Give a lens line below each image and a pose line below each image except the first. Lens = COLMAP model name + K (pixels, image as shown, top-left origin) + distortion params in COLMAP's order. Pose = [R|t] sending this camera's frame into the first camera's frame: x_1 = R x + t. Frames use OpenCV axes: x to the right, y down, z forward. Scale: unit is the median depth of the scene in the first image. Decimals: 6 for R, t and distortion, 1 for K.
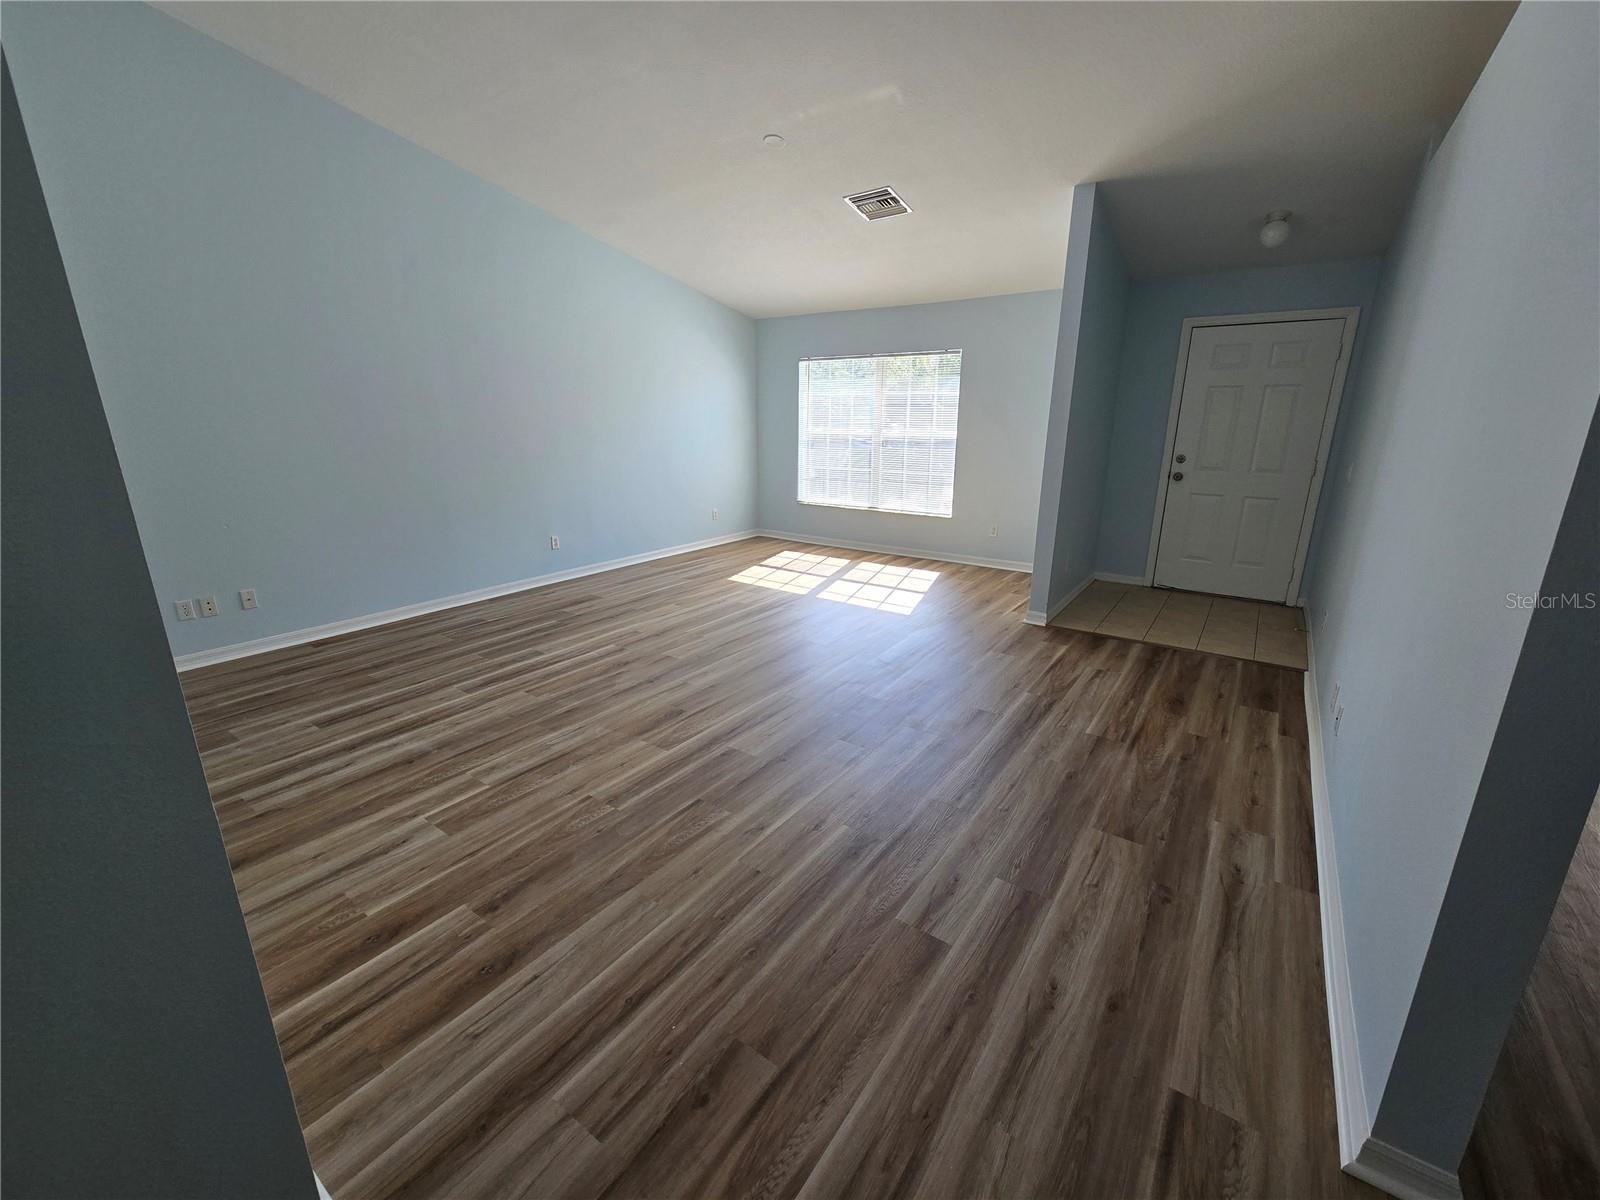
lens RADIAL K [[661.1, 0, 792.6], [0, 661.1, 591.3], [0, 0, 1]] dist [0.000412, 0.000229]
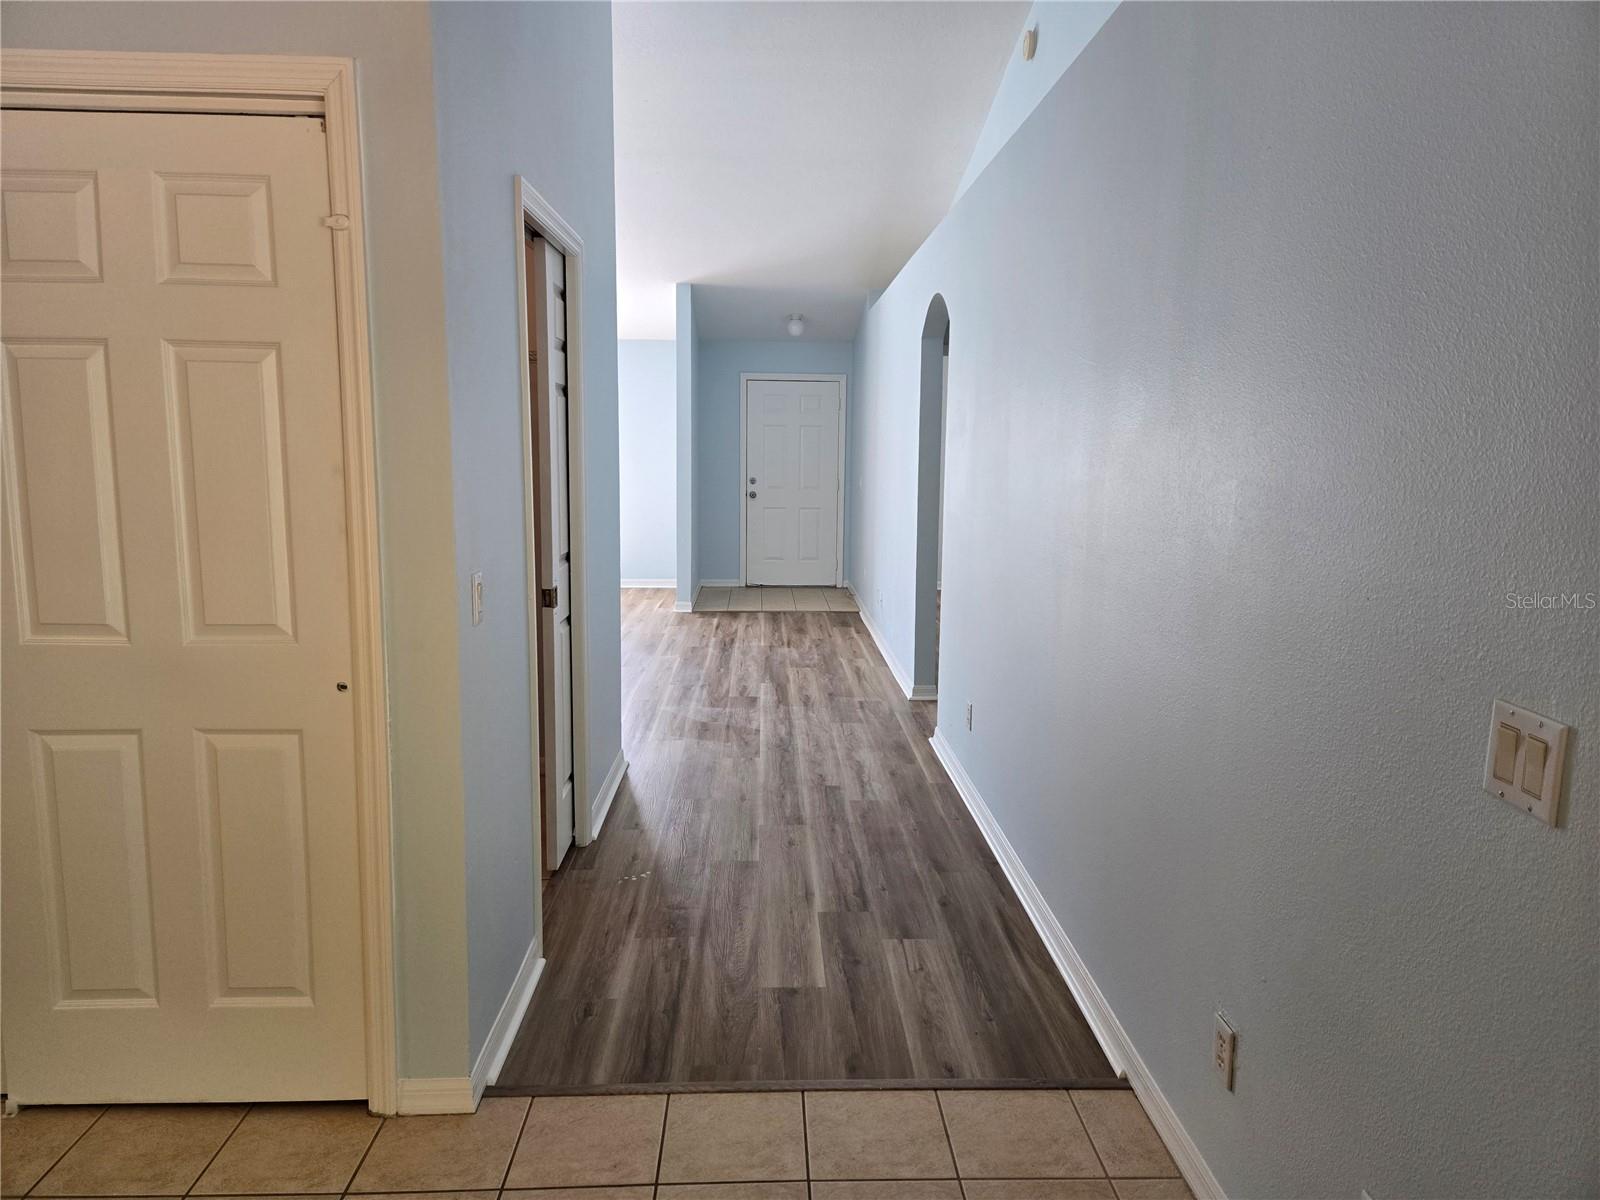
lens RADIAL K [[1094.2, 0, 800.0], [0, 1094.2, 600.0], [0, 0, 1]] dist [-0.002511, 0.000359]
pose [[0.789954, -0.082209, 0.607630, -0.773034], [0.155907, 0.985332, -0.069377, 0.224129], [-0.593014, 0.149538, 0.791184, -0.821437]]
